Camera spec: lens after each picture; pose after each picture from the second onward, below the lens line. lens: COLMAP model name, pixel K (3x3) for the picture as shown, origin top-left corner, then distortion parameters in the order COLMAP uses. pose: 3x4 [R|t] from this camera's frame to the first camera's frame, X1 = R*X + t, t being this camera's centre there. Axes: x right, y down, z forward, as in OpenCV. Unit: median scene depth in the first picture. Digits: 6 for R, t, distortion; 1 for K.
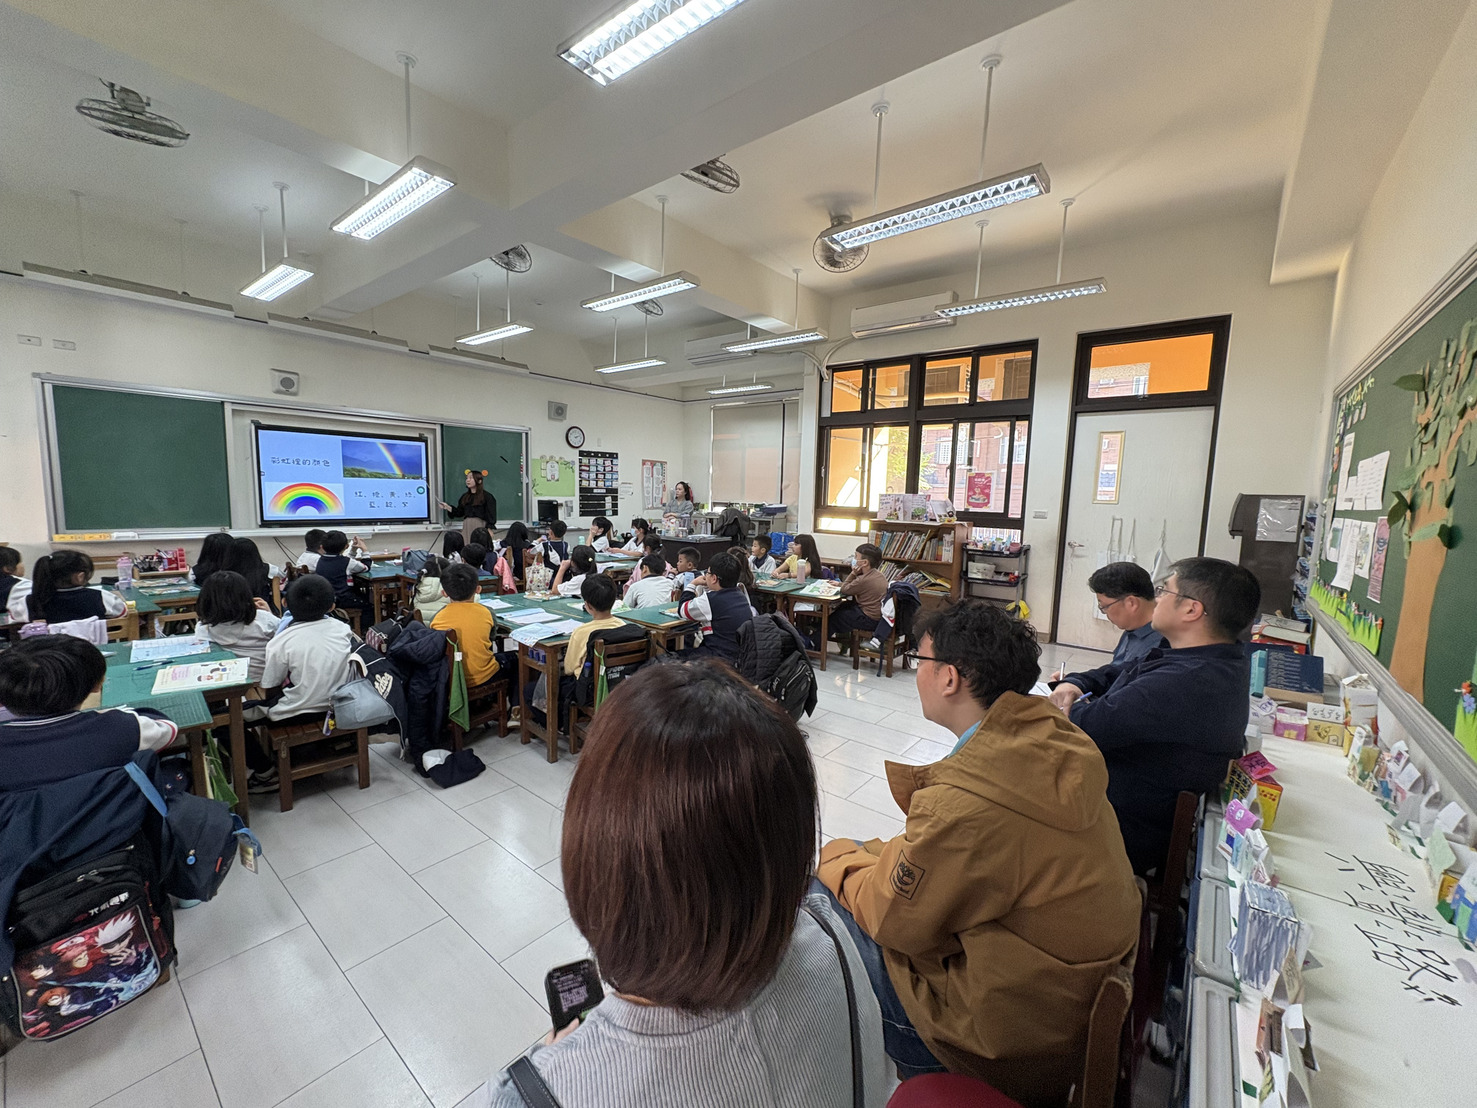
lens RADIAL K [[595.3, 0, 742.2], [0, 595.3, 558.0], [0, 0, 1]] dist [0.002869, 0.000603]
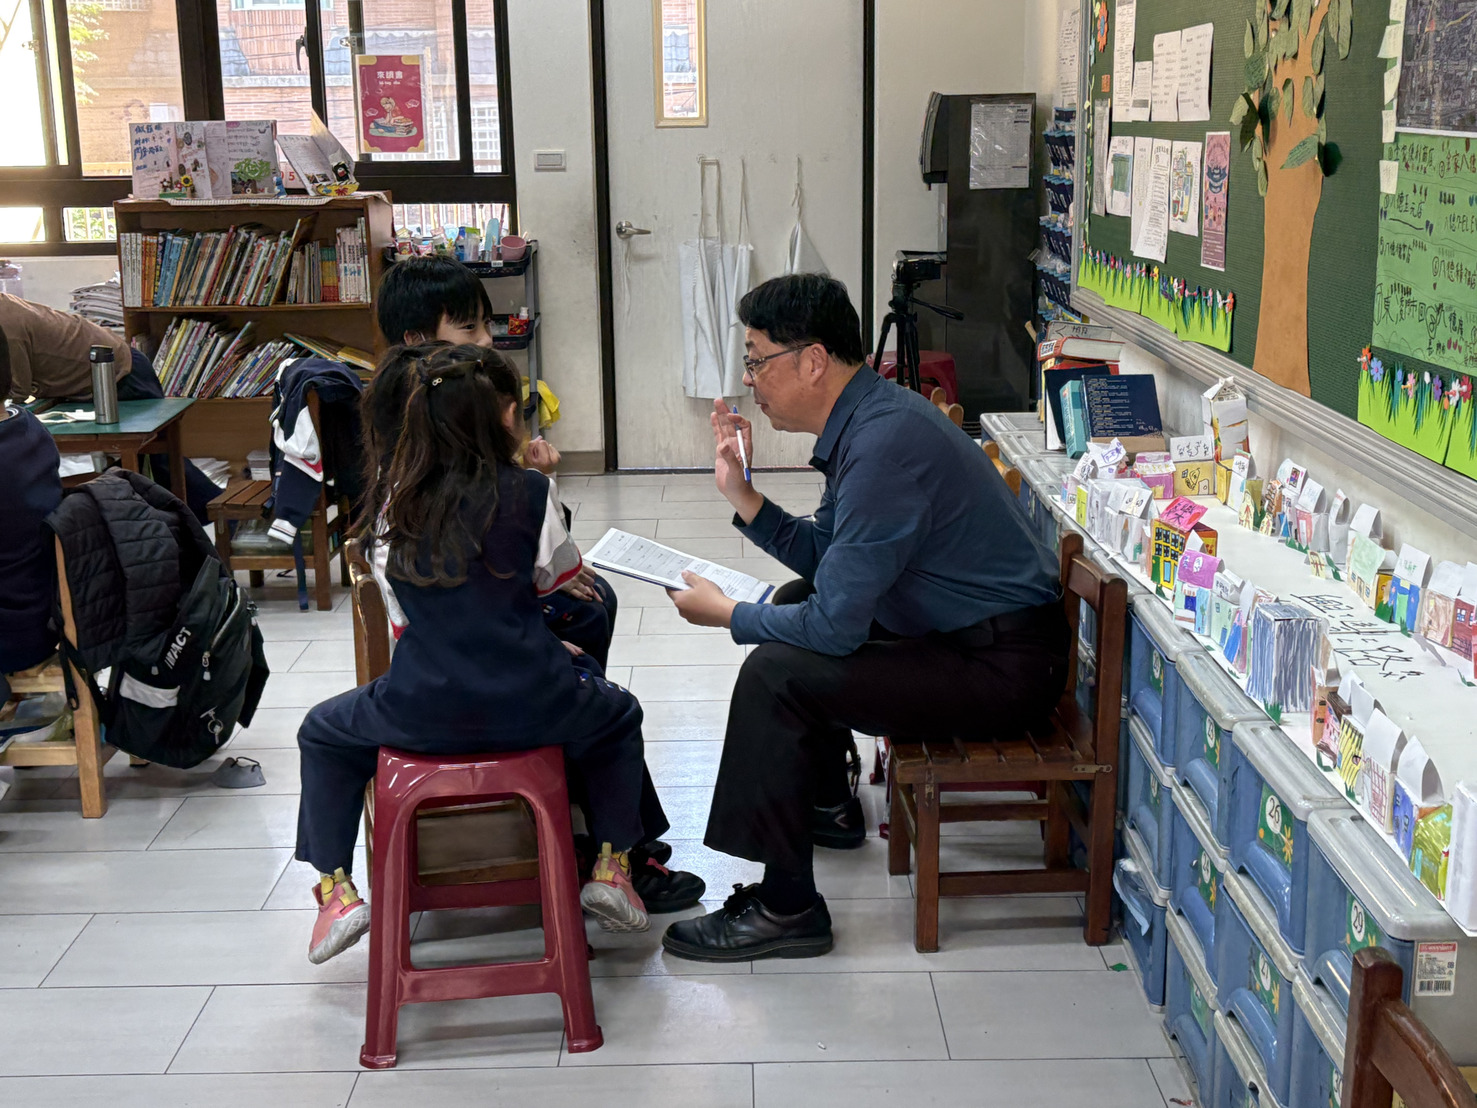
lens RADIAL K [[1930.5, 0, 740.0], [0, 1930.5, 543.7], [0, 0, 1]] dist [0.088759, 0.000000]
pose [[0.772473, -0.177739, 0.609667, -0.416770], [0.106858, 0.982725, 0.151105, -0.005052], [-0.625993, -0.051576, 0.778122, -0.197235]]
